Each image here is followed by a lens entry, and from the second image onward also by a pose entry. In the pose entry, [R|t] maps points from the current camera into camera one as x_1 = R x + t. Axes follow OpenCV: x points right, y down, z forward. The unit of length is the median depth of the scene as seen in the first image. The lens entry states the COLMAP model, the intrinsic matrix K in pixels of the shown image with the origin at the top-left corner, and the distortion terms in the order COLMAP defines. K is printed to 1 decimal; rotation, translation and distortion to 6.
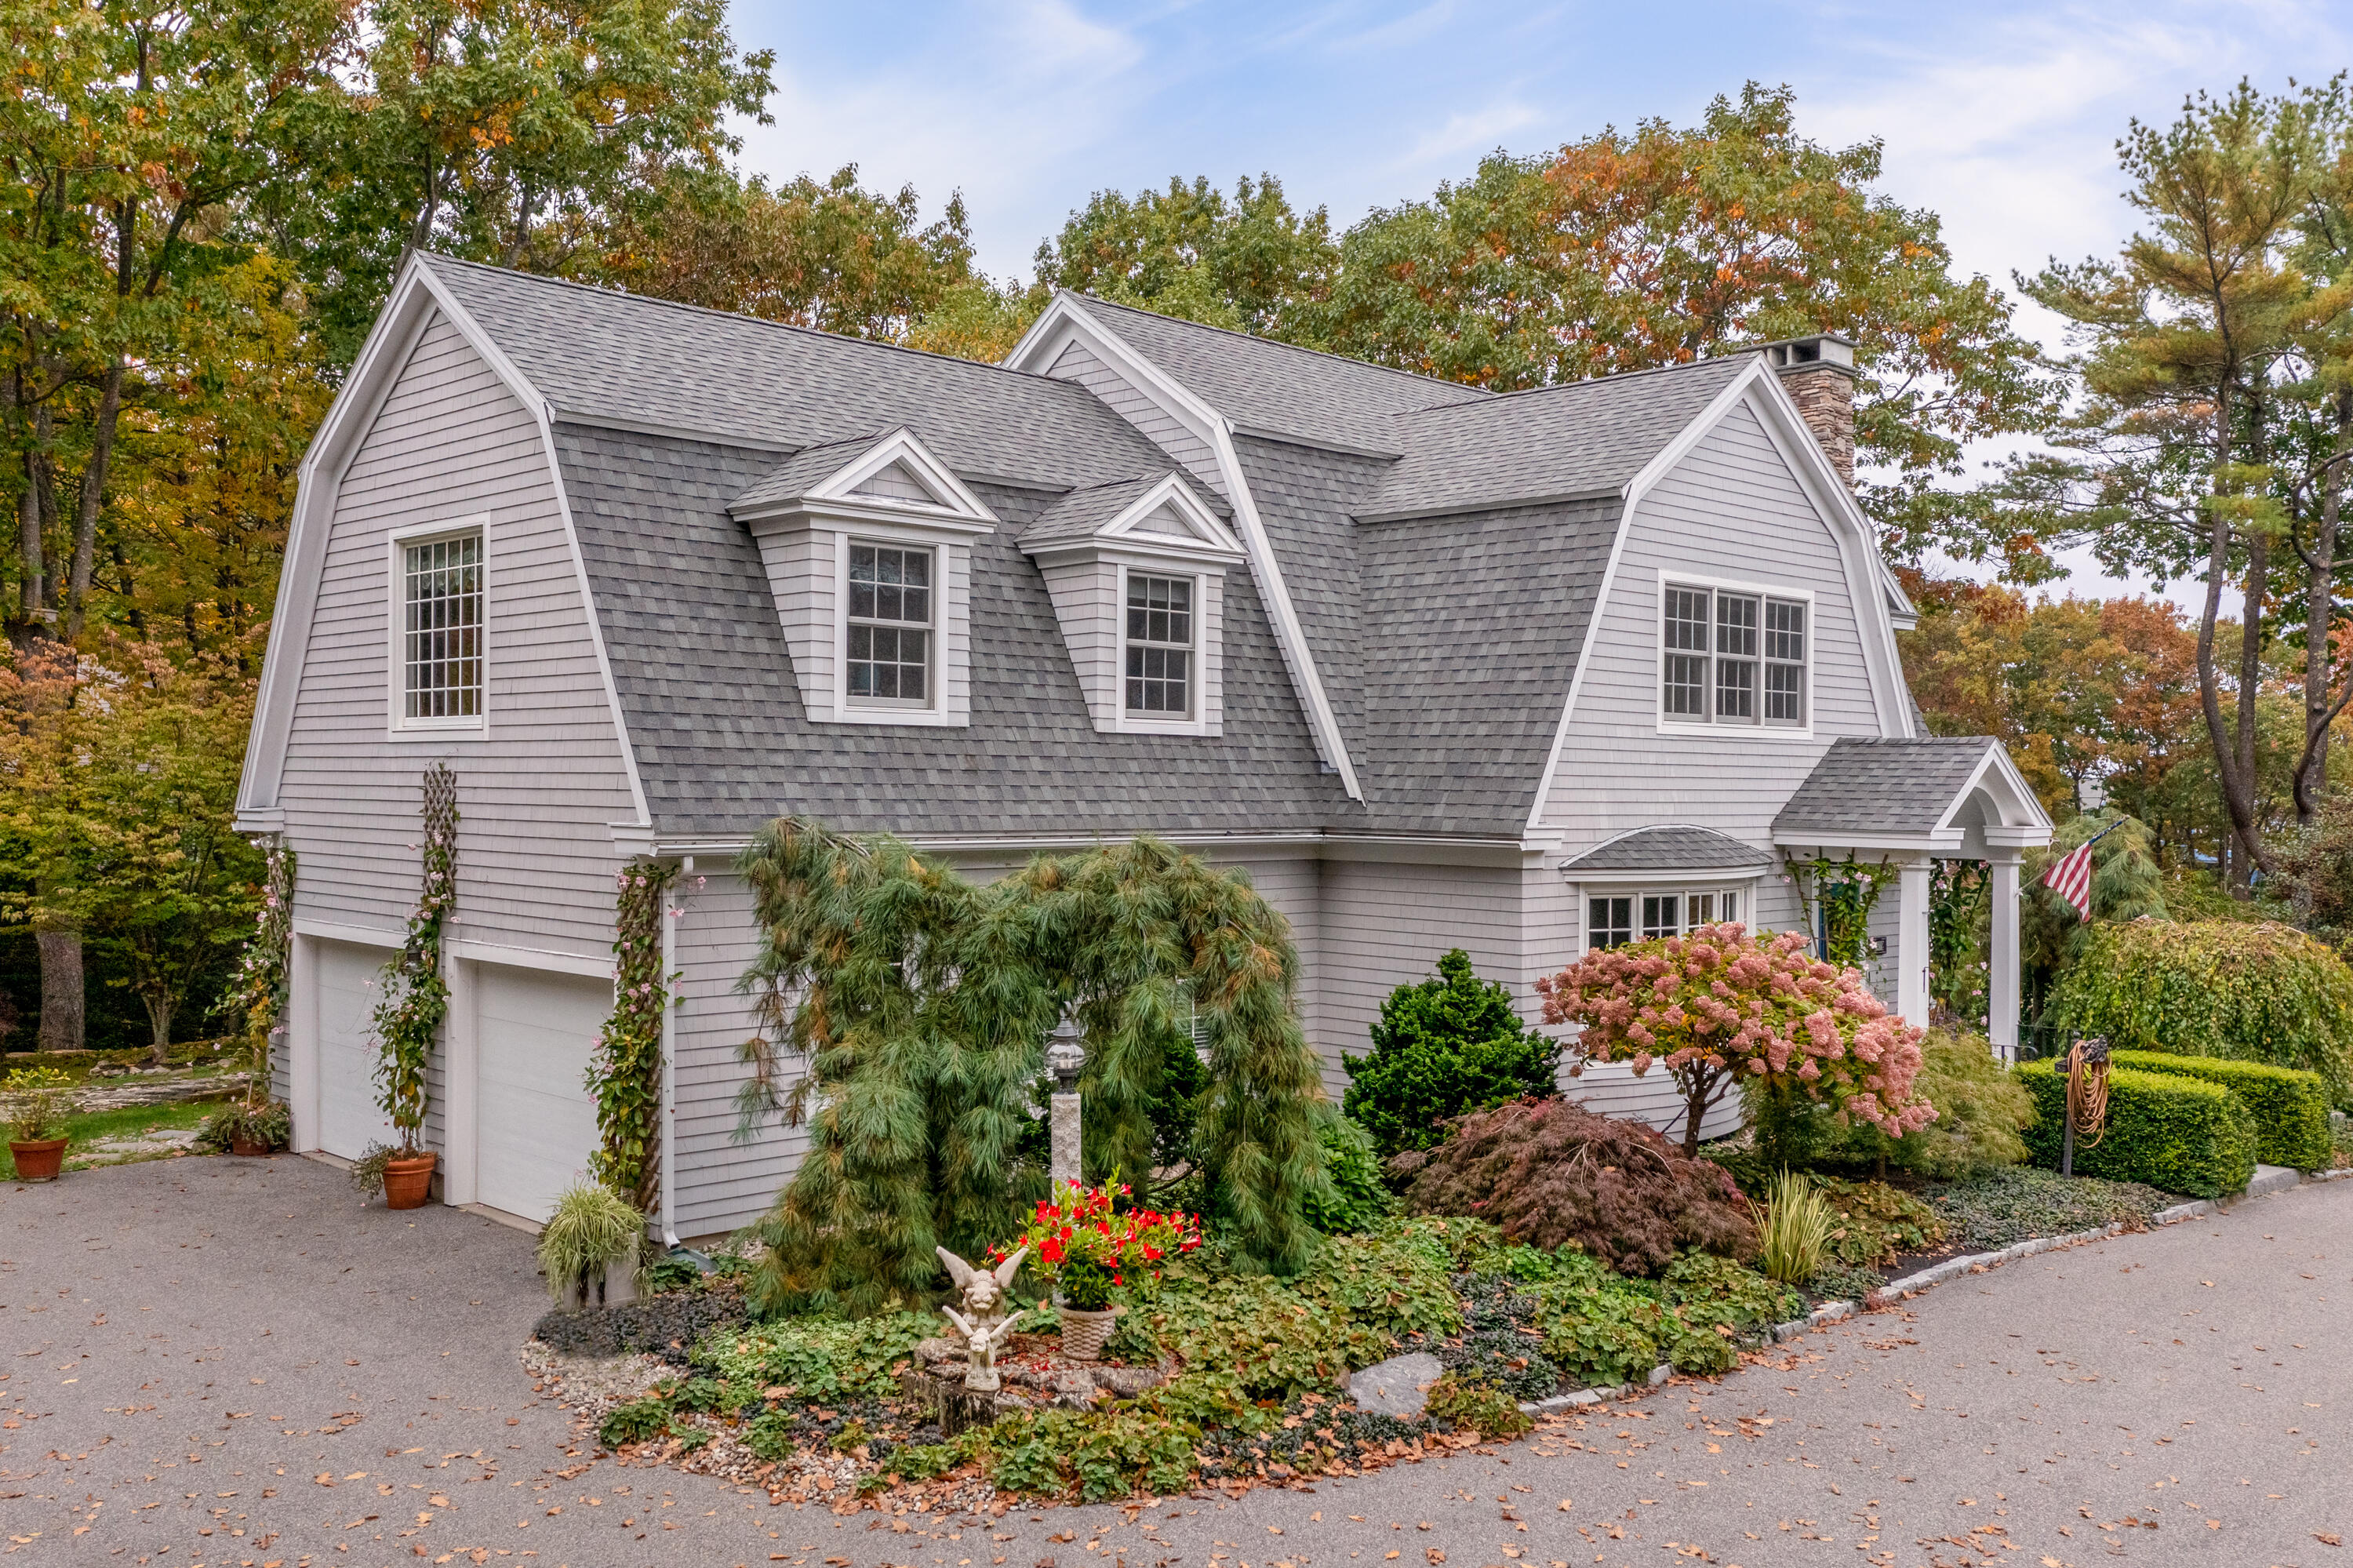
lens RADIAL K [[2062.6, 0, 1176.5], [0, 2062.6, 784.0], [0, 0, 1]] dist [0.010887, 0.008229]
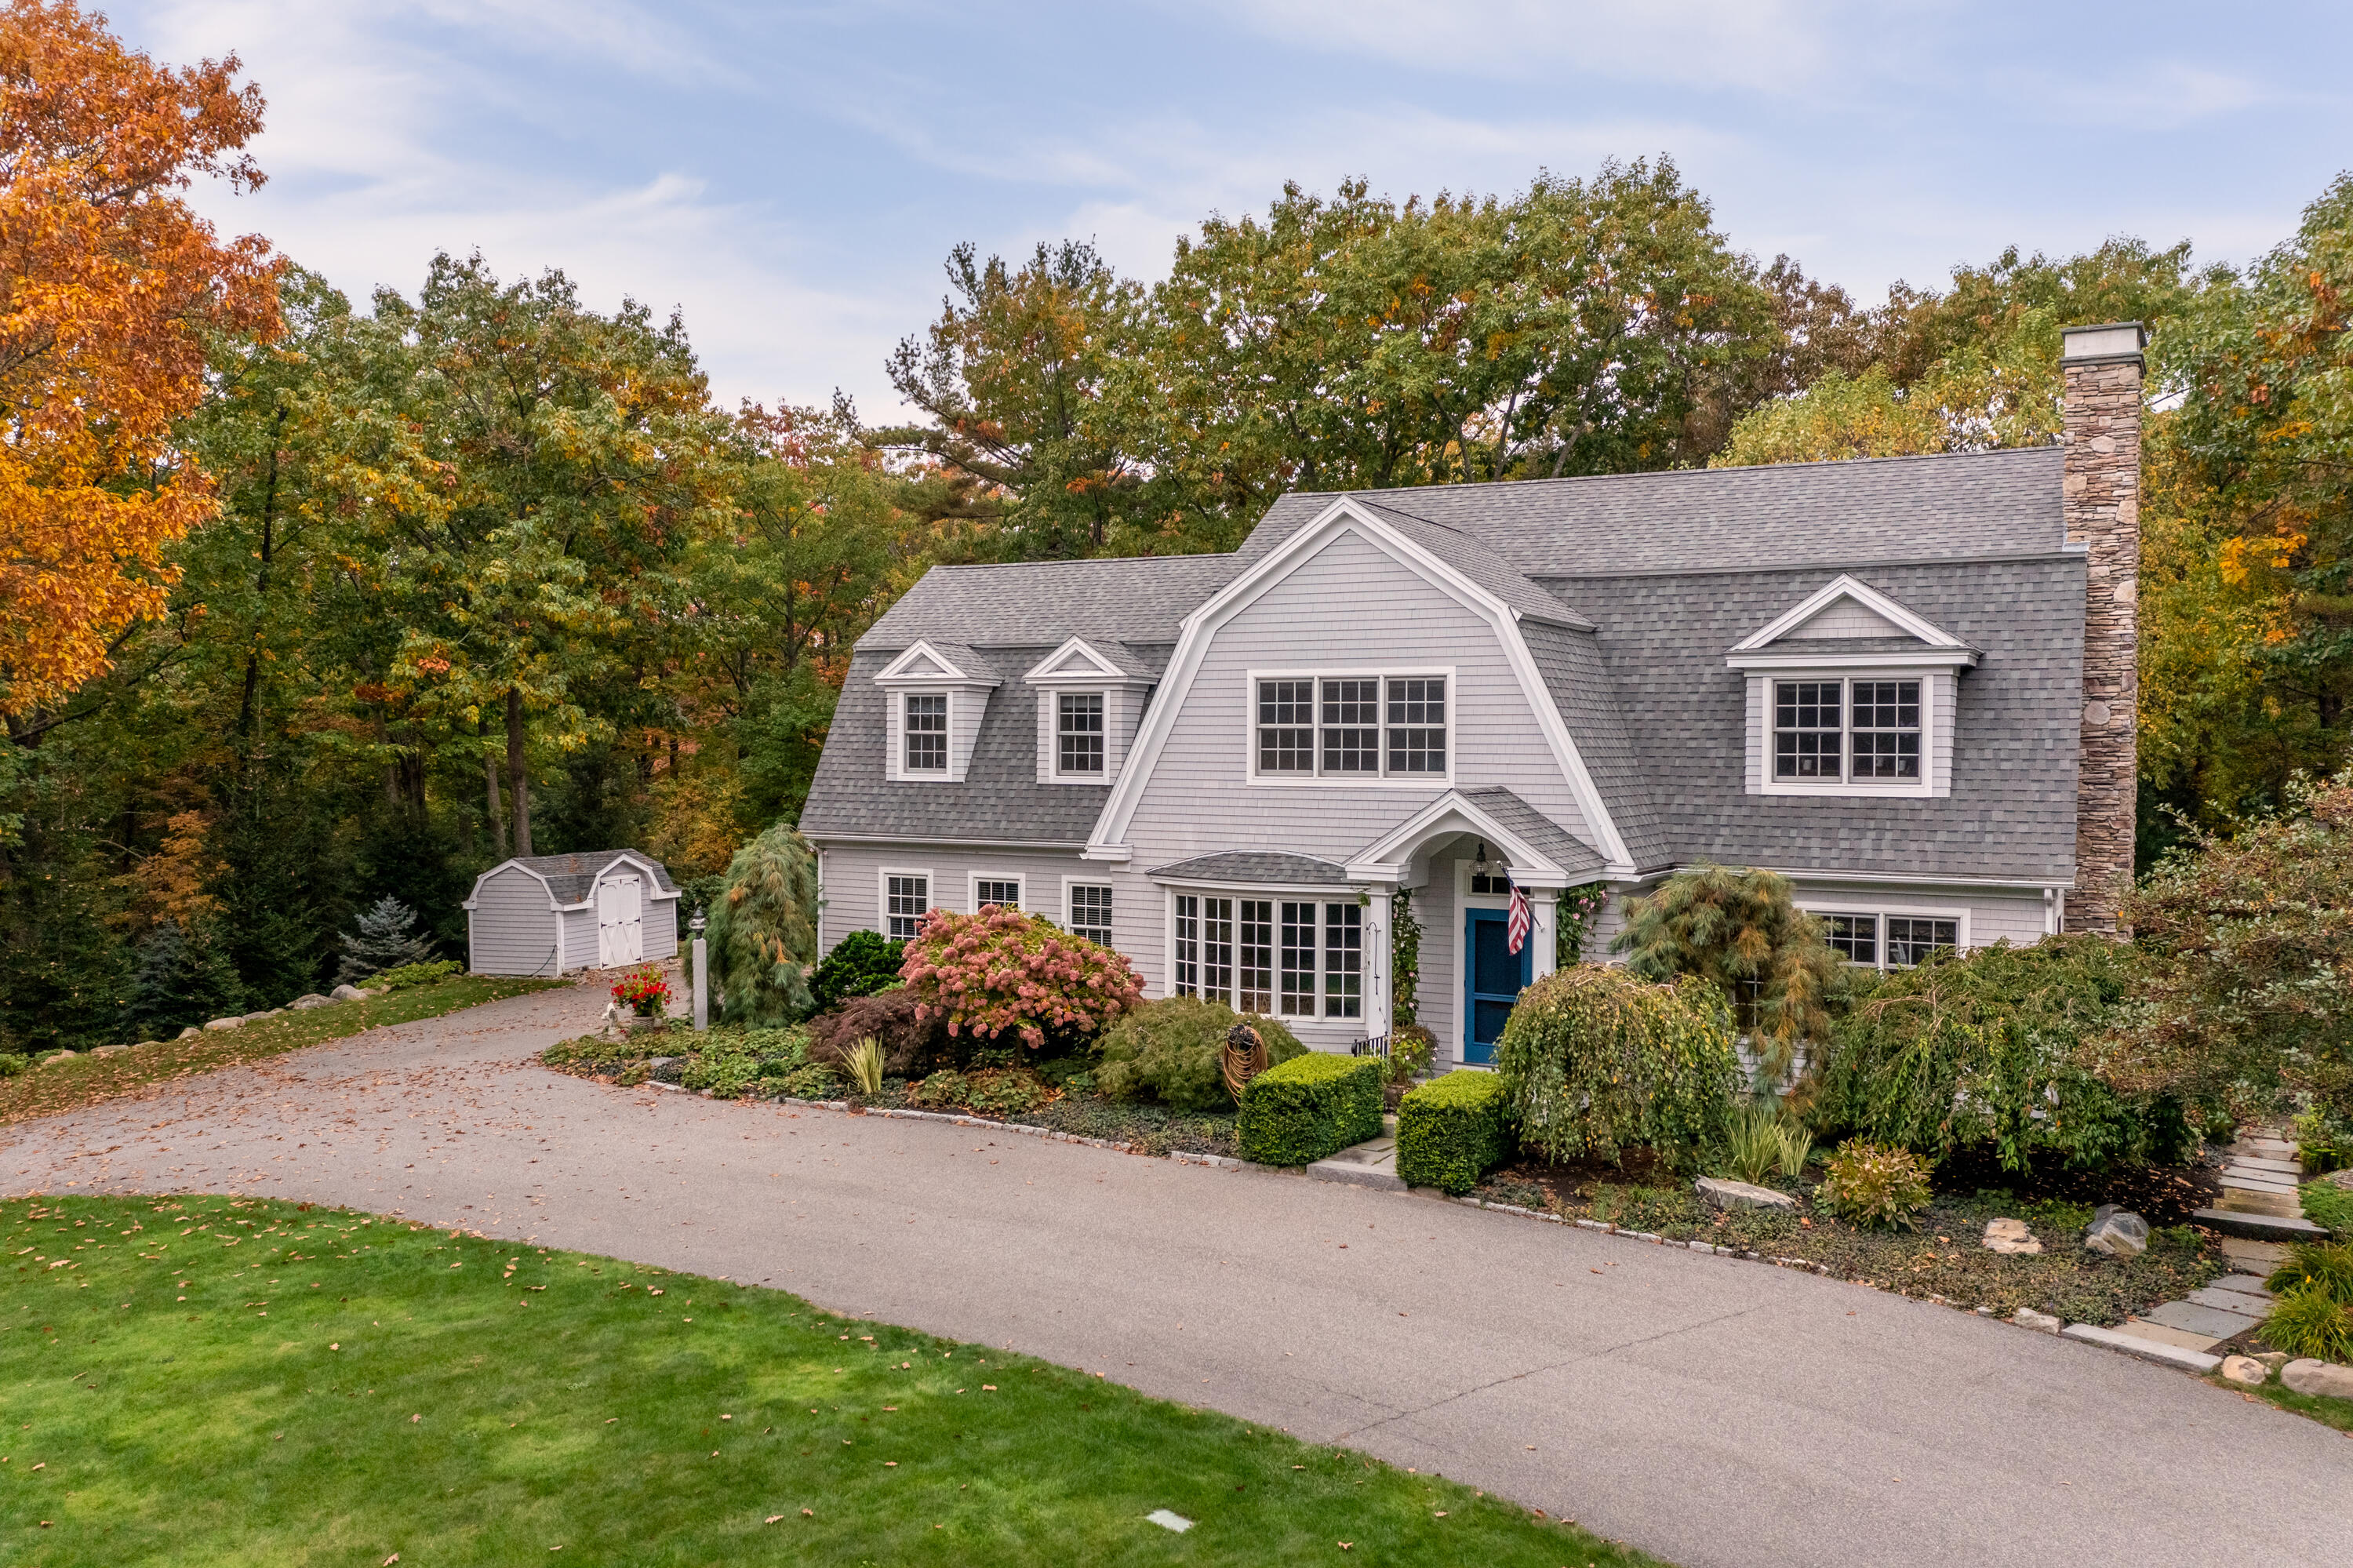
lens RADIAL K [[1997.0, 0, 1205.2], [0, 1997.0, 761.0], [0, 0, 1]] dist [0.009095, 0.005815]
pose [[0.287181, -0.004993, -0.957863, 1.516947], [-0.008625, 0.999932, -0.007799, -0.029563], [0.957838, 0.010501, 0.287118, 0.566273]]
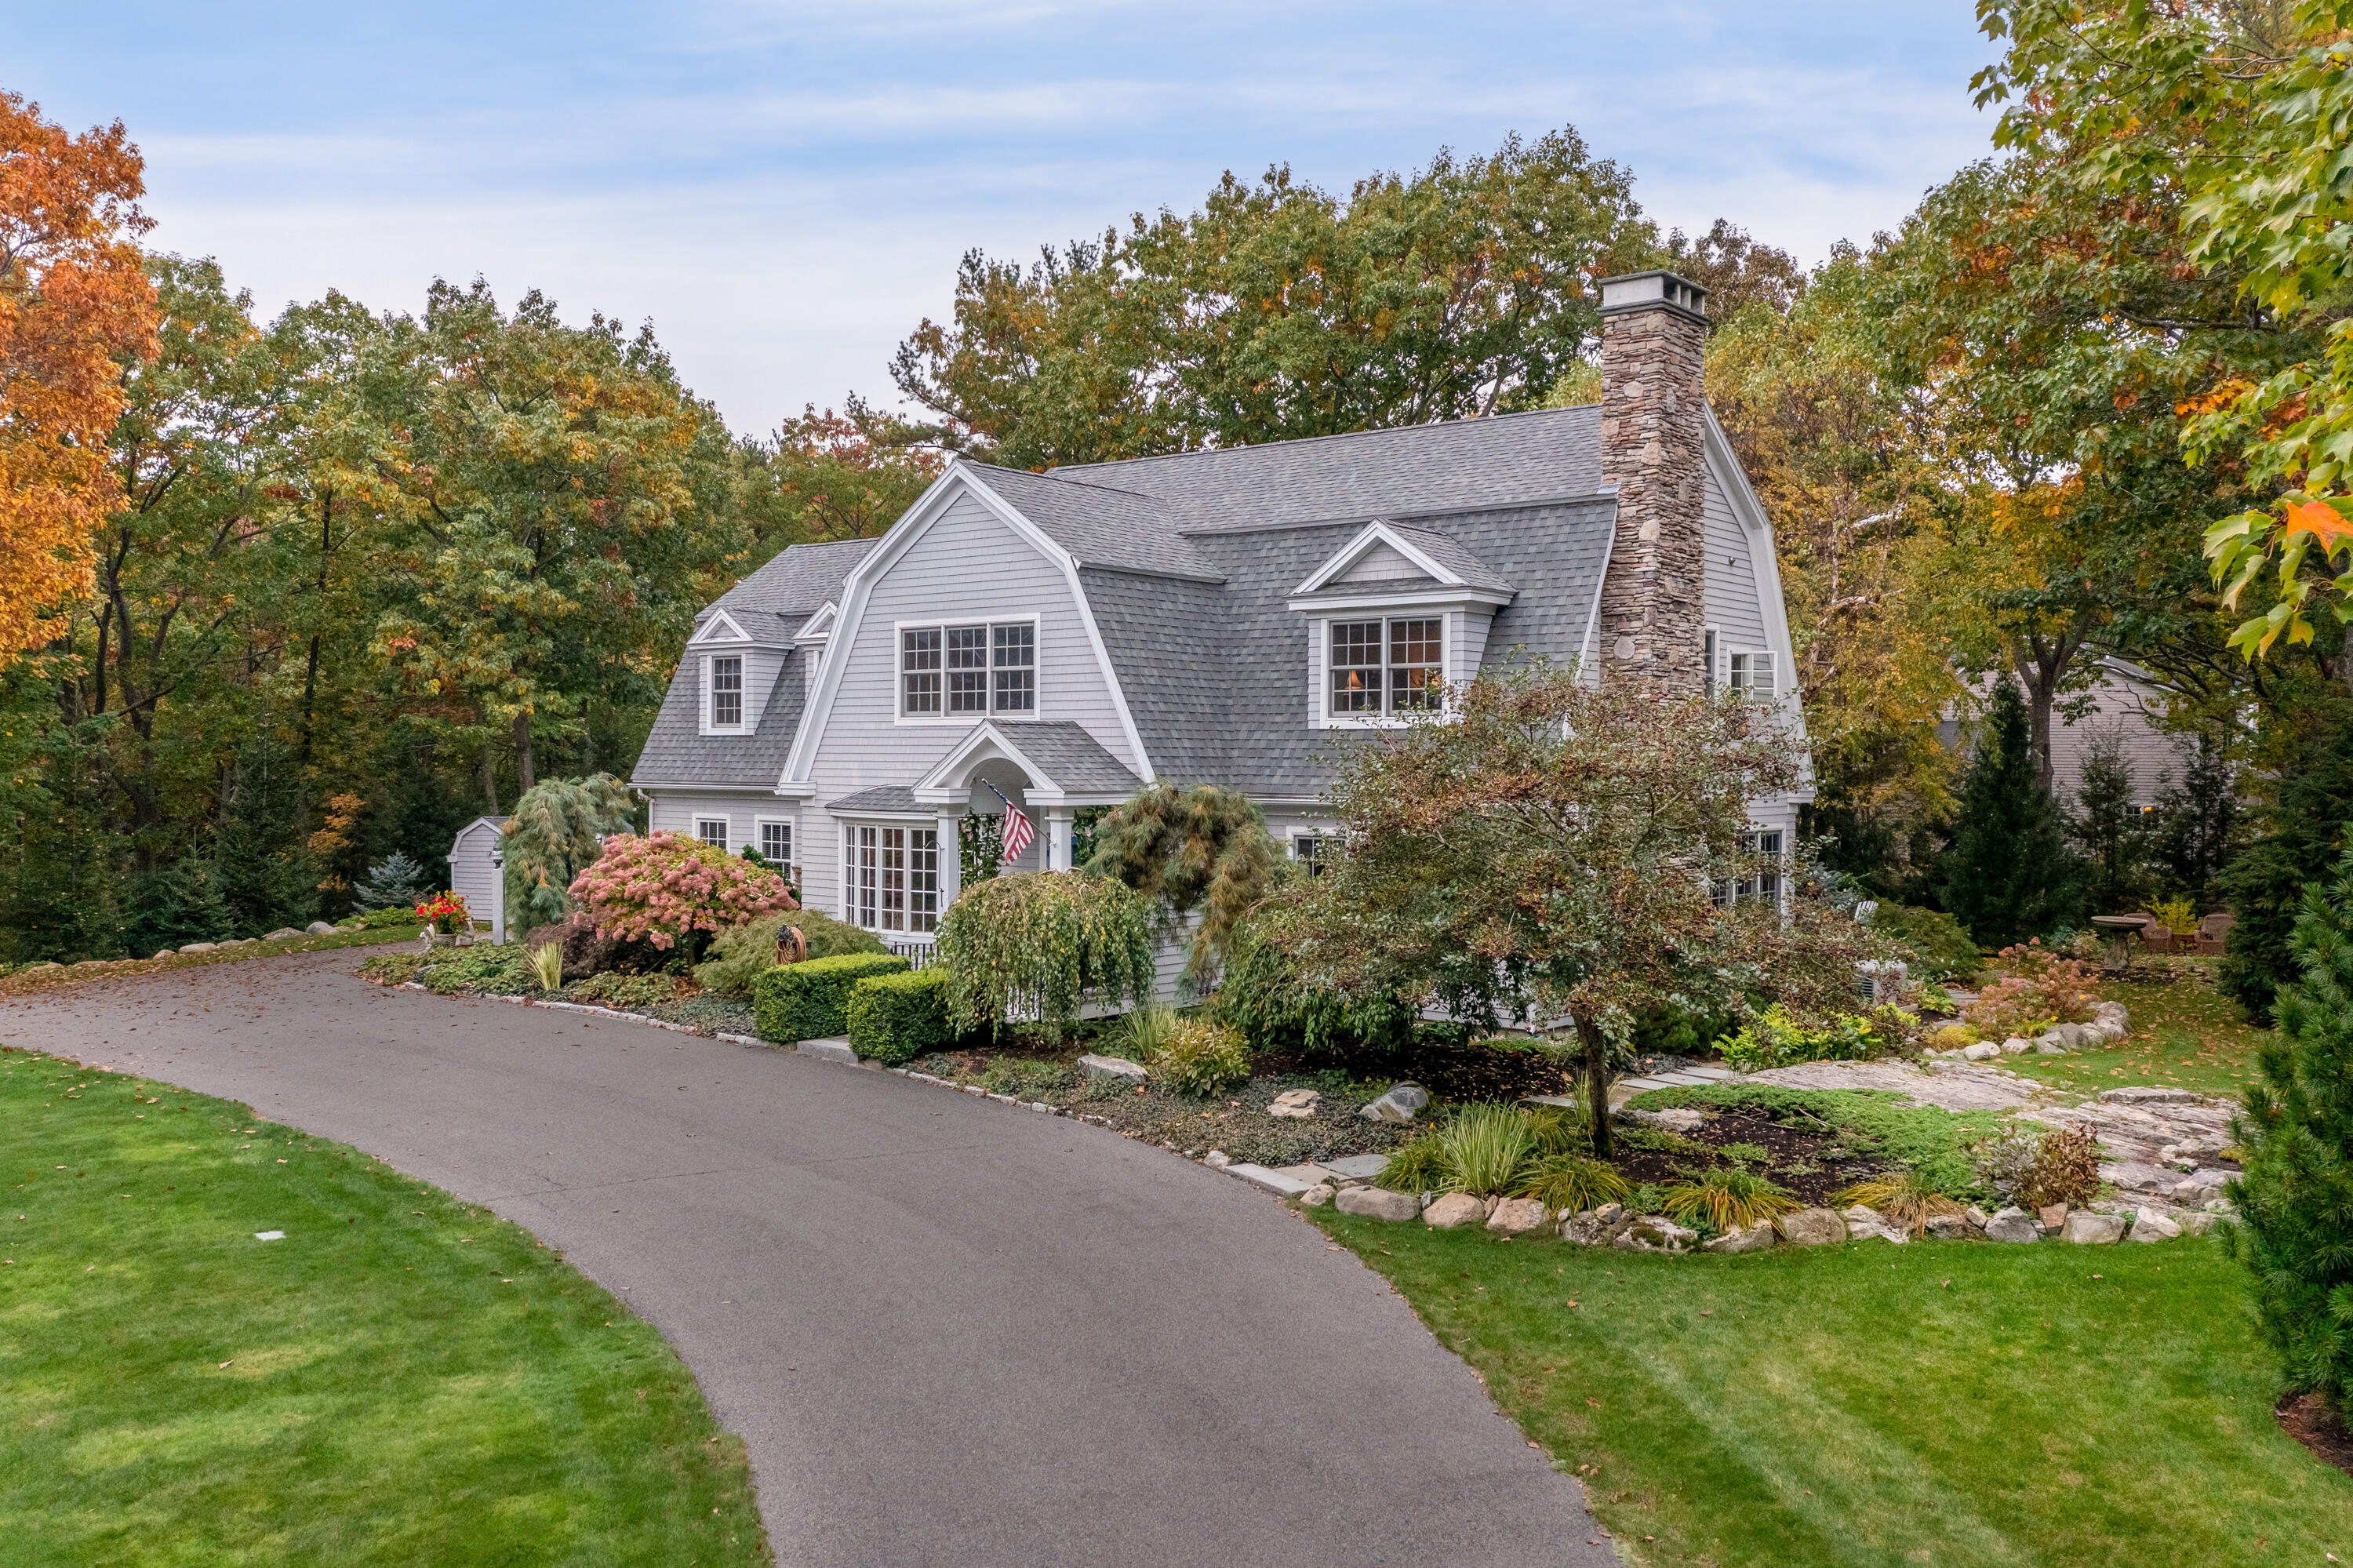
lens RADIAL K [[2062.6, 0, 1176.5], [0, 2062.6, 784.0], [0, 0, 1]] dist [0.010887, 0.008229]
pose [[0.092908, -0.003401, -0.995669, 1.790516], [-0.011661, 0.999922, -0.004504, 0.024341], [0.995606, 0.012029, 0.092861, 1.049482]]
